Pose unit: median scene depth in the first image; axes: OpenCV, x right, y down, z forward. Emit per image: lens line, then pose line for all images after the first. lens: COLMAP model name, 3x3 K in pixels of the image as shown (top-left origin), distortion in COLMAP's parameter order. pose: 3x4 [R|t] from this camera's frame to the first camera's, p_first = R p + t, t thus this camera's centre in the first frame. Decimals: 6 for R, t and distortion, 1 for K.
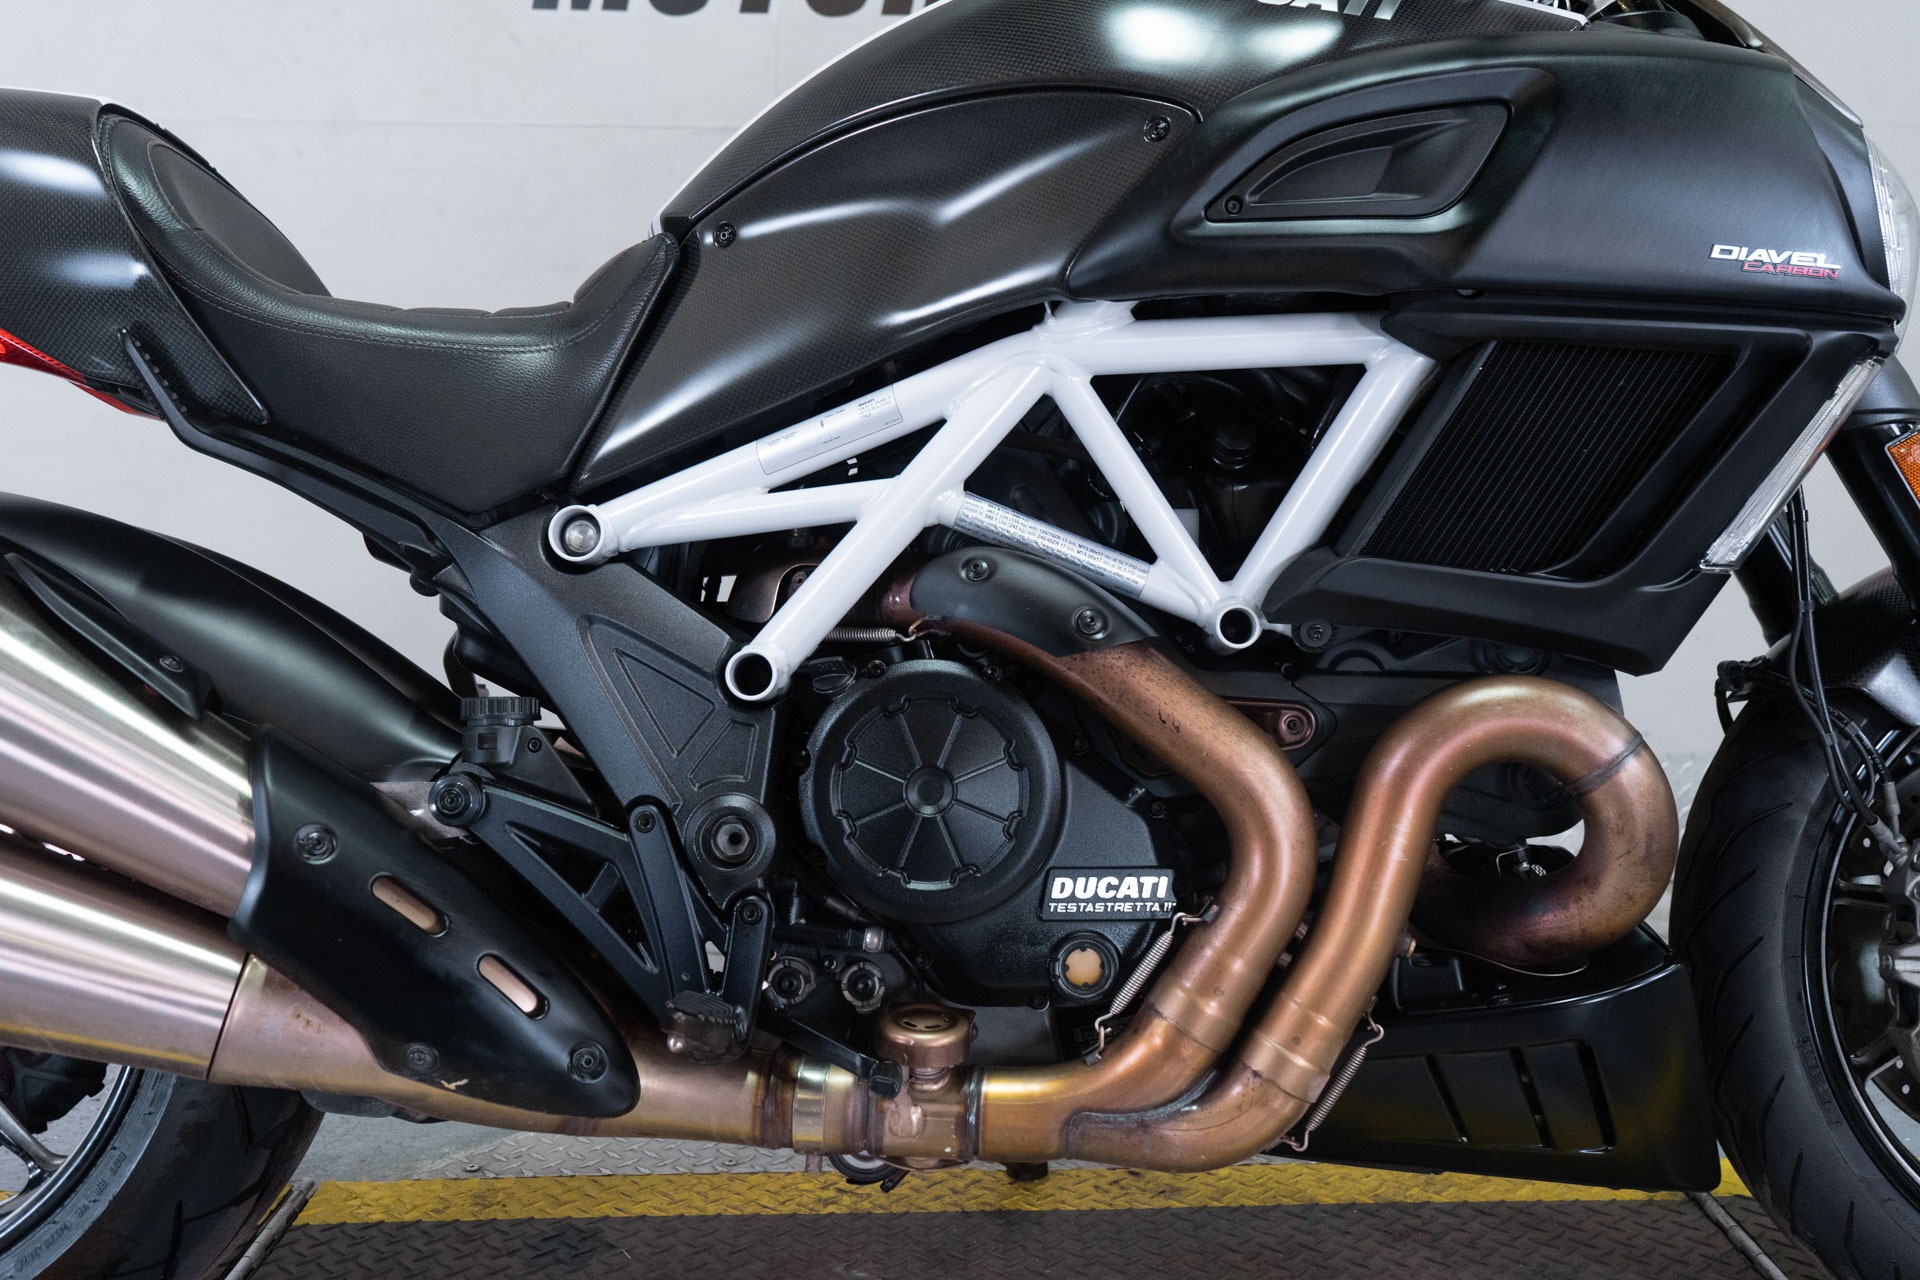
lens RADIAL K [[1857.3, 0, 968.6], [0, 1857.3, 628.2], [0, 0, 1]] dist [0.001993, 0.021207]
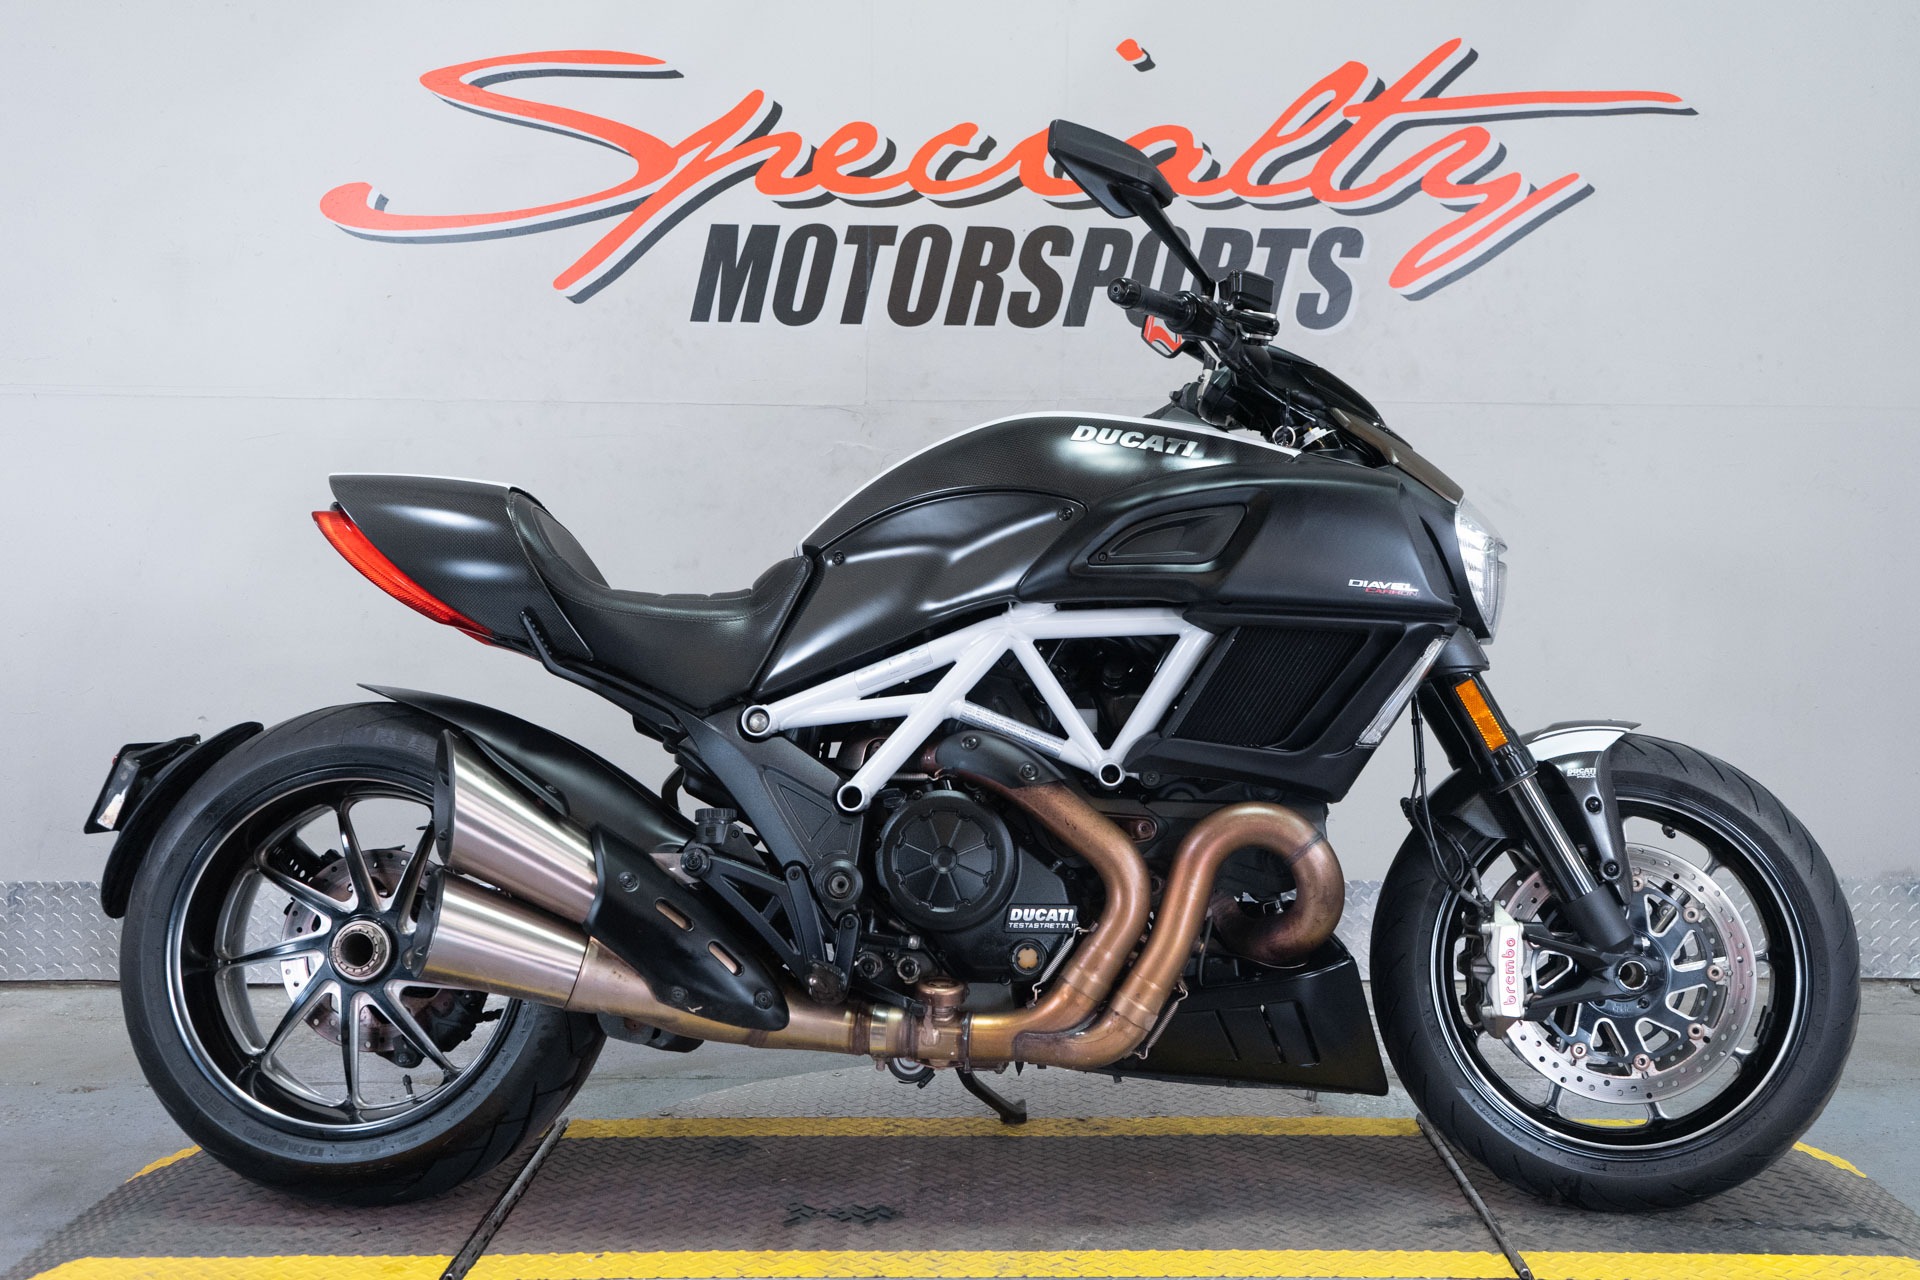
lens RADIAL K [[1988.1, 0, 956.8], [0, 1988.1, 644.2], [0, 0, 1]] dist [0.009270, 0.003512]
pose [[0.998884, 0.005933, -0.046860, 0.082989], [-0.009081, 0.997694, -0.067258, 0.004619], [0.046353, 0.067609, 0.996635, -1.005113]]
